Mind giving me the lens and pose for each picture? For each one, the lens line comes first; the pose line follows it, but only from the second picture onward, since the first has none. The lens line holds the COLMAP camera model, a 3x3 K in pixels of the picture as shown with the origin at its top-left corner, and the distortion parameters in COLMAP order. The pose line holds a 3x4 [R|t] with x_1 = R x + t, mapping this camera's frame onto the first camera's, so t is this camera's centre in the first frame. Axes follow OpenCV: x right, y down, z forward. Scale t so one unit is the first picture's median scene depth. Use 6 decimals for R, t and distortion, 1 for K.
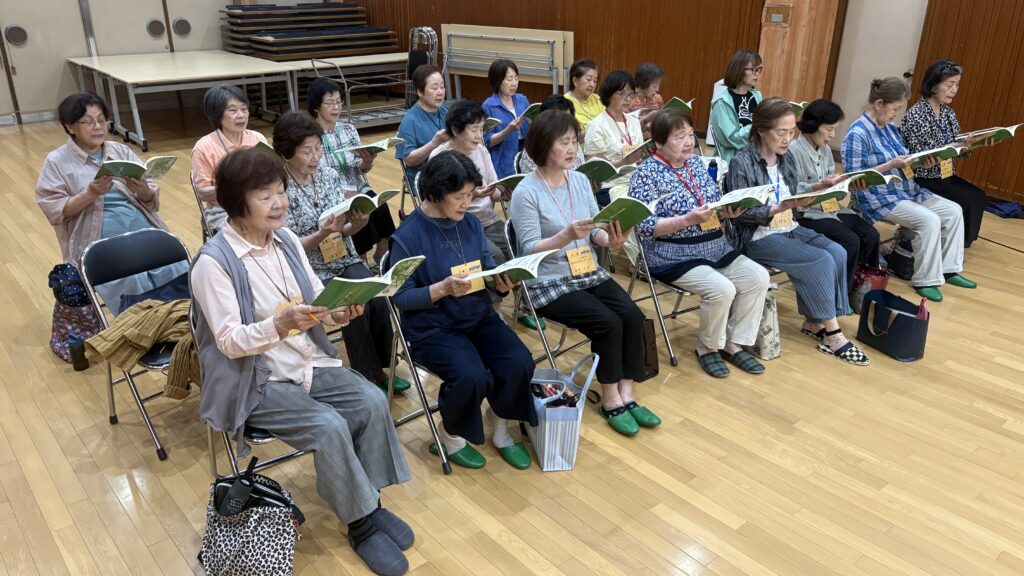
lens RADIAL K [[802.9, 0, 512.9], [0, 802.9, 272.6], [0, 0, 1]] dist [0.007760, -0.009378]
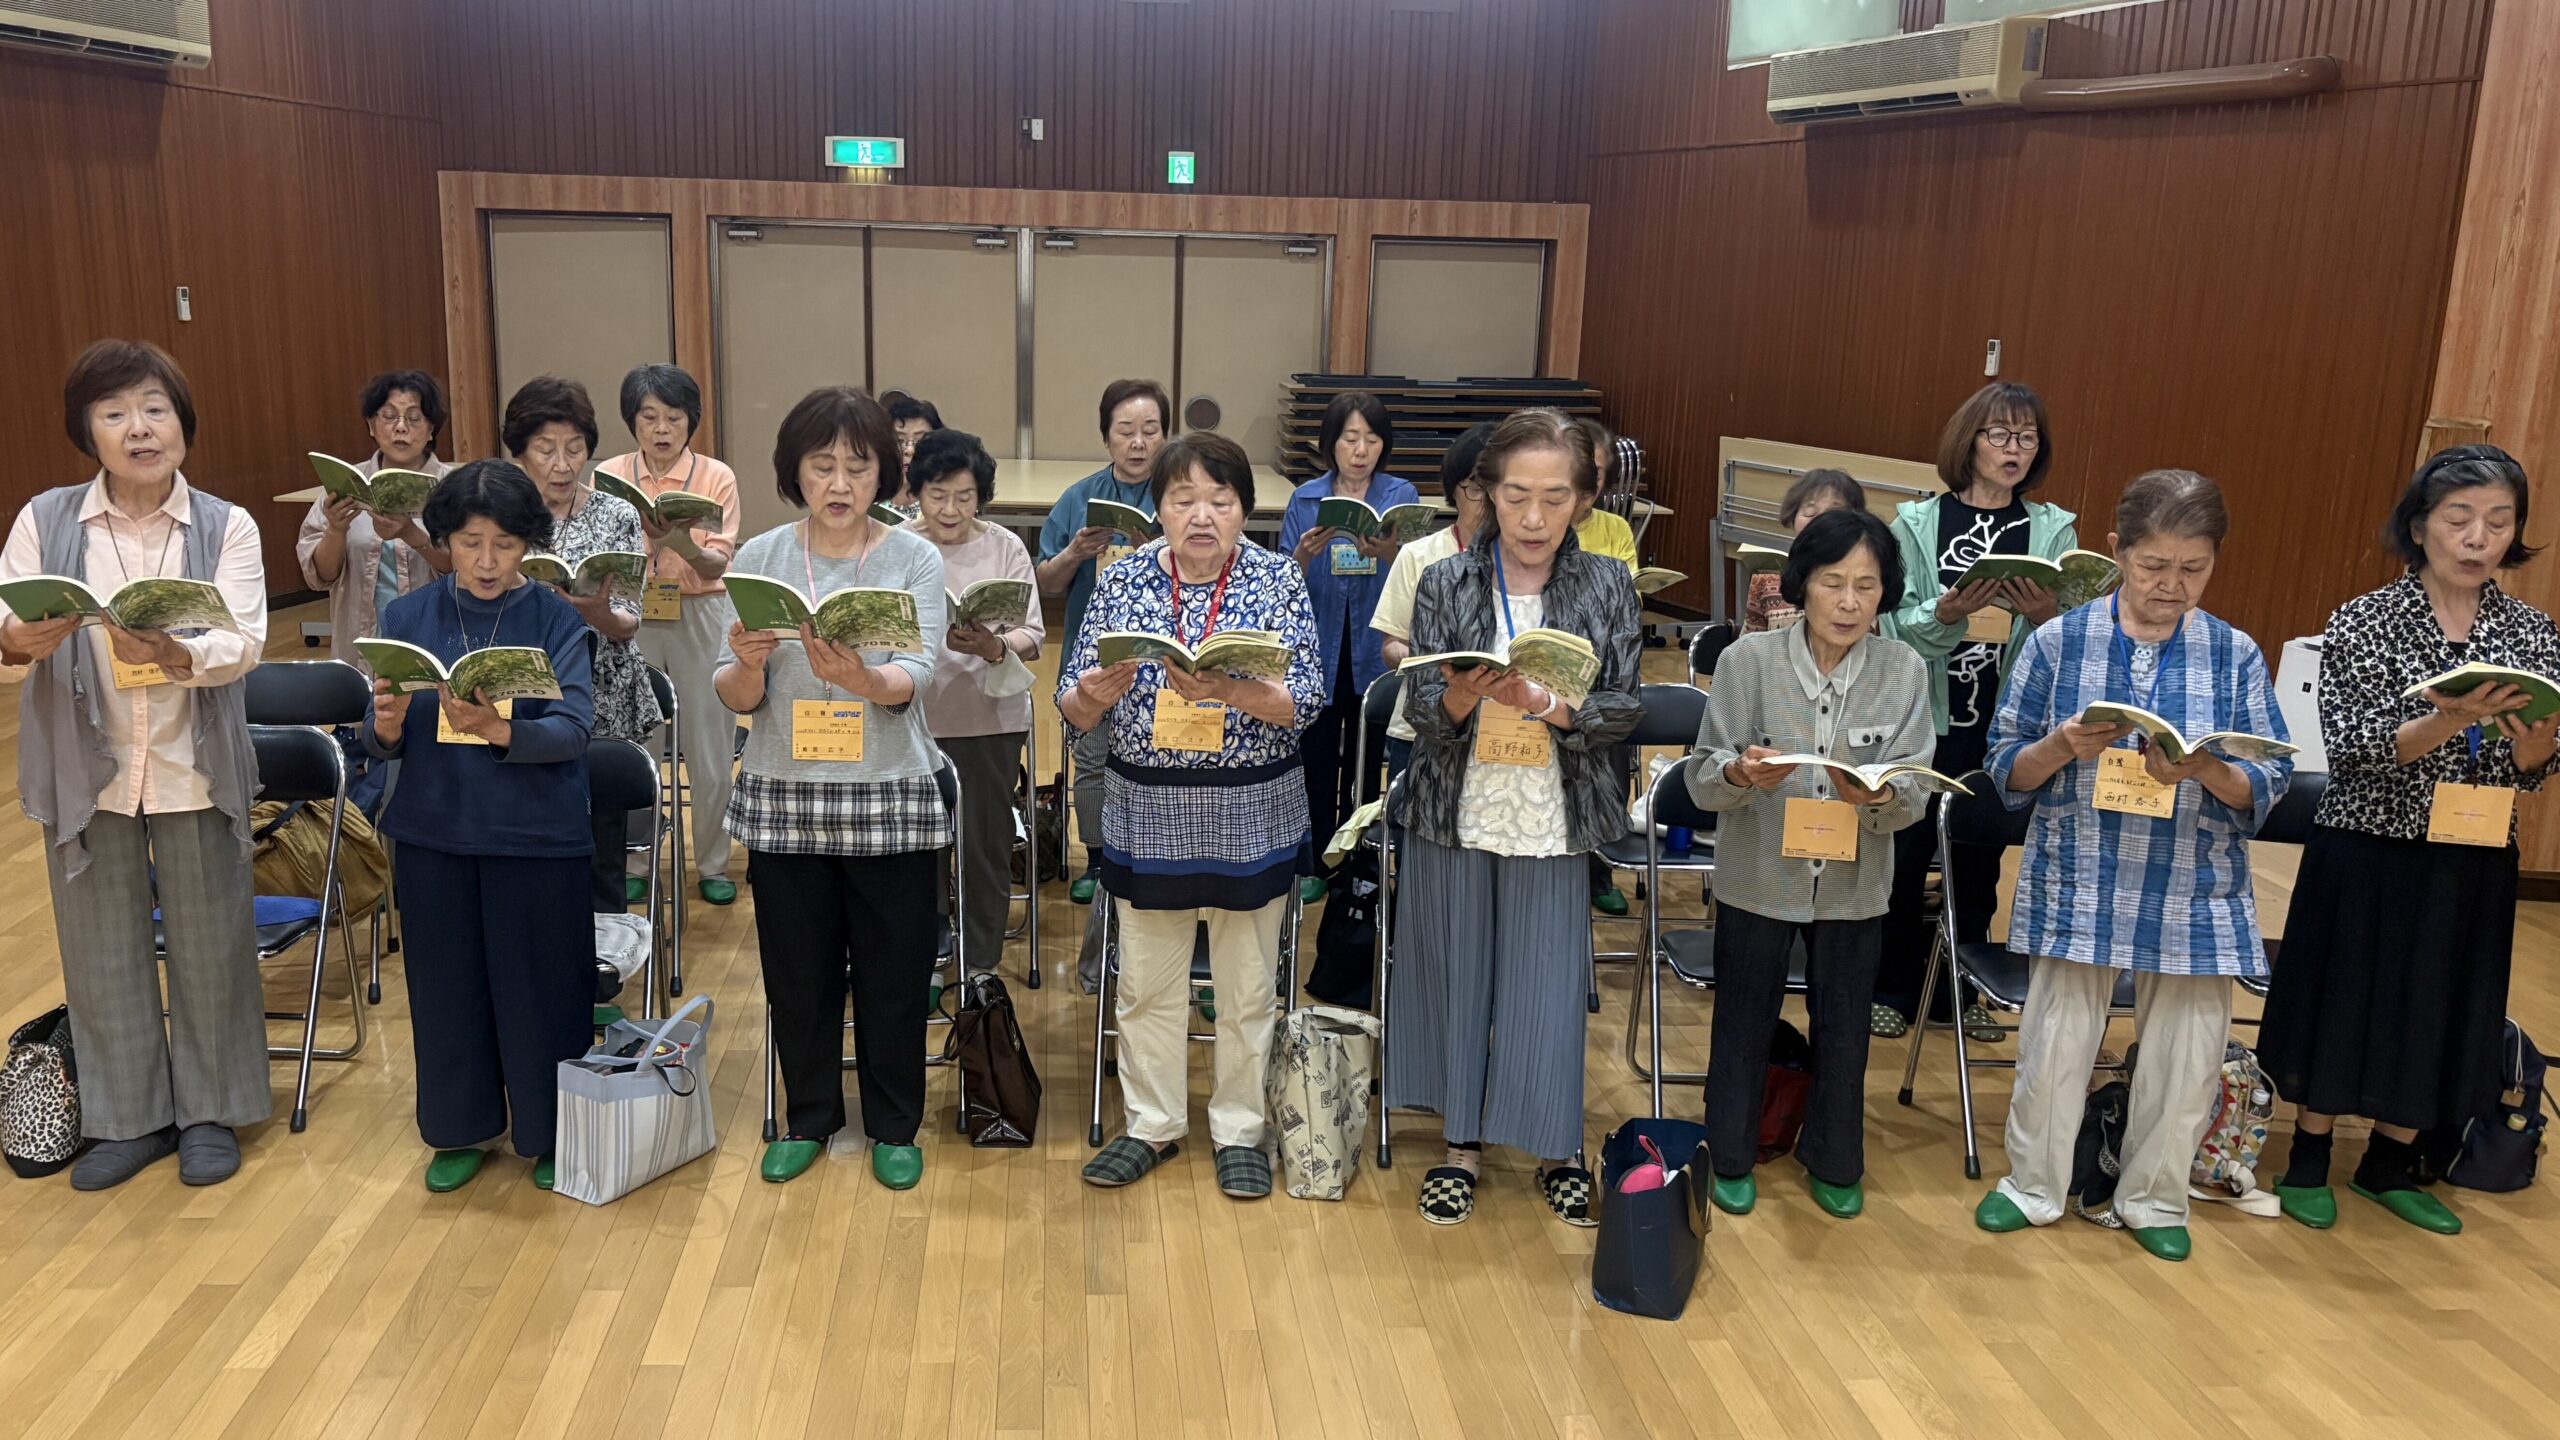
lens RADIAL K [[2040.9, 0, 1156.8], [0, 2040.9, 775.5], [0, 0, 1]] dist [0.024258, -0.010477]
pose [[0.791609, 0.157301, -0.590434, 0.862148], [-0.241025, 0.968328, -0.065170, -0.014279], [0.561482, 0.193899, 0.804451, 0.085268]]
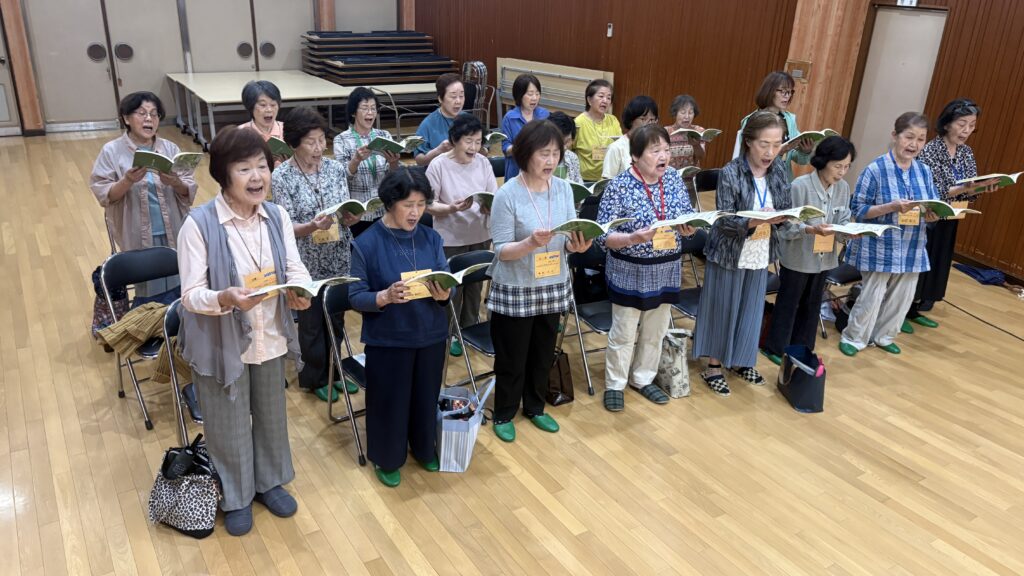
lens RADIAL K [[802.9, 0, 512.9], [0, 802.9, 272.6], [0, 0, 1]] dist [0.007760, -0.009378]
pose [[0.989584, 0.079554, -0.119981, 0.216198], [-0.080936, 0.996697, -0.006681, -0.042493], [0.119053, 0.016323, 0.992754, -0.158853]]
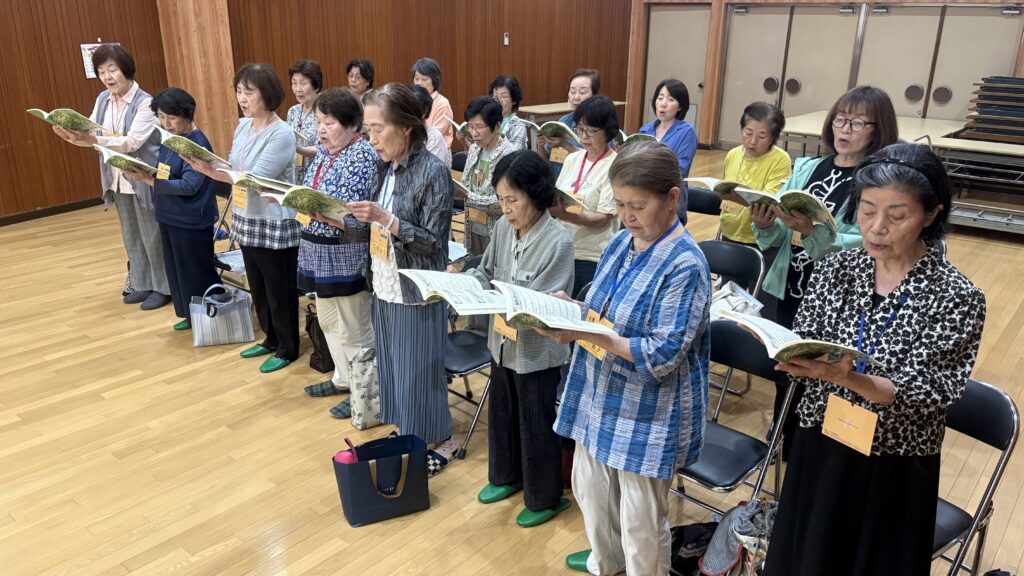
lens RADIAL K [[775.6, 0, 512.0], [0, 775.6, 288.0], [0, 0, 1]] dist [0.002101, -0.002759]
pose [[0.168926, 0.320083, -0.932208, 1.187957], [-0.372669, 0.896330, 0.240232, -0.336281], [0.912459, 0.306823, 0.270698, 0.895861]]
